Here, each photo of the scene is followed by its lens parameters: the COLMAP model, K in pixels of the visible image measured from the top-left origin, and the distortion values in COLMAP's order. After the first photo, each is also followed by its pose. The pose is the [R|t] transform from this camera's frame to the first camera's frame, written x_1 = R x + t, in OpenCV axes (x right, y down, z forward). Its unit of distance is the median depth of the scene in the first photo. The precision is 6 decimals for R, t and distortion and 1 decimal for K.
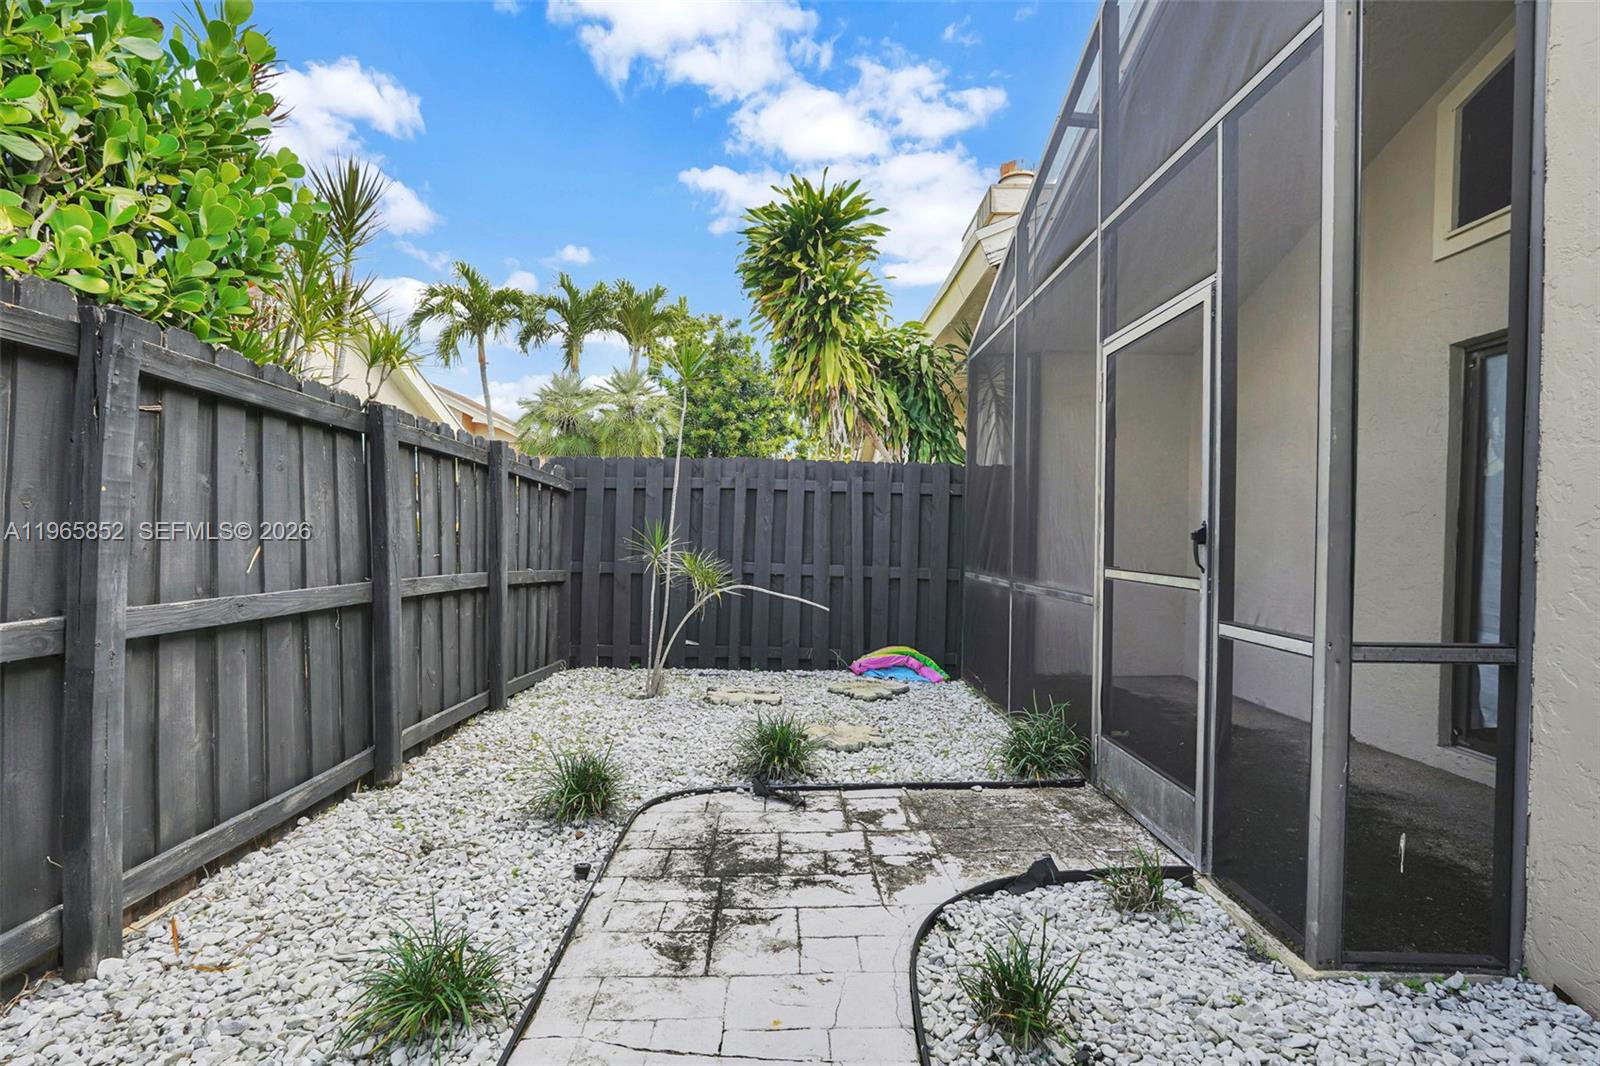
lens RADIAL K [[729.1, 0, 802.4], [0, 729.1, 546.9], [0, 0, 1]] dist [-0.016752, 0.012012]
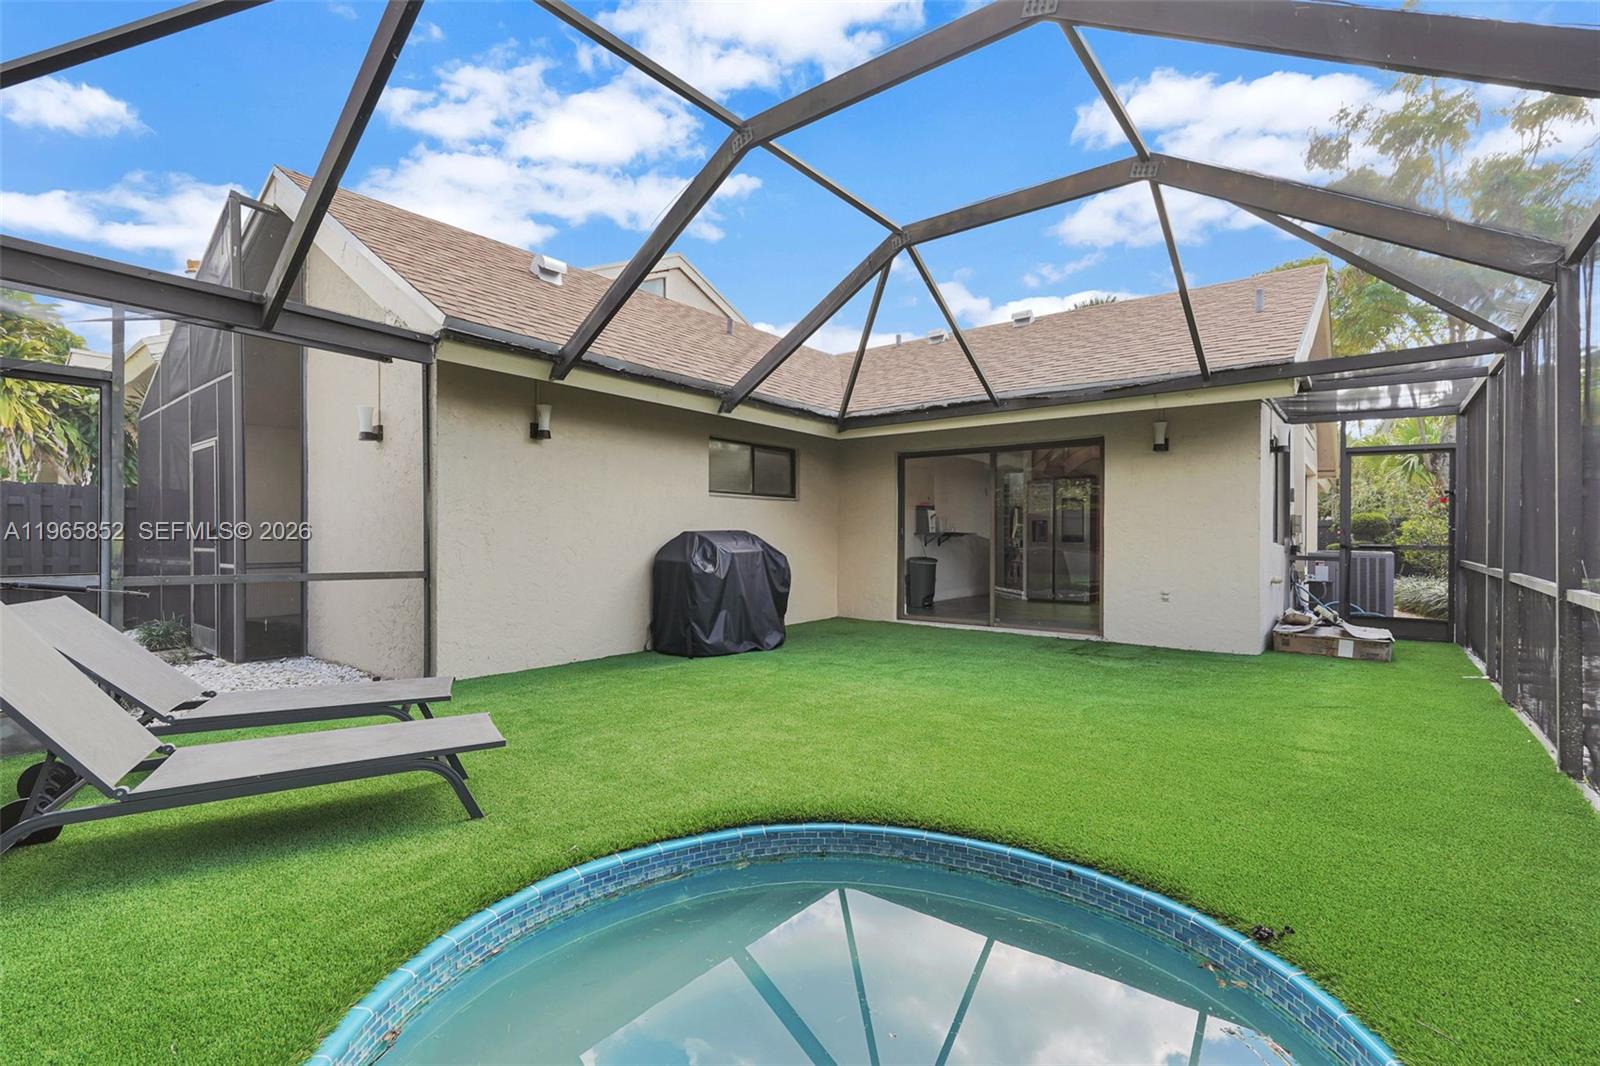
lens RADIAL K [[729.1, 0, 802.4], [0, 729.1, 546.9], [0, 0, 1]] dist [-0.016752, 0.012012]
pose [[0.633582, -0.014341, 0.773543, -0.067874], [0.018434, 0.999824, 0.003438, 0.027113], [-0.773456, 0.012082, 0.633735, -0.964117]]
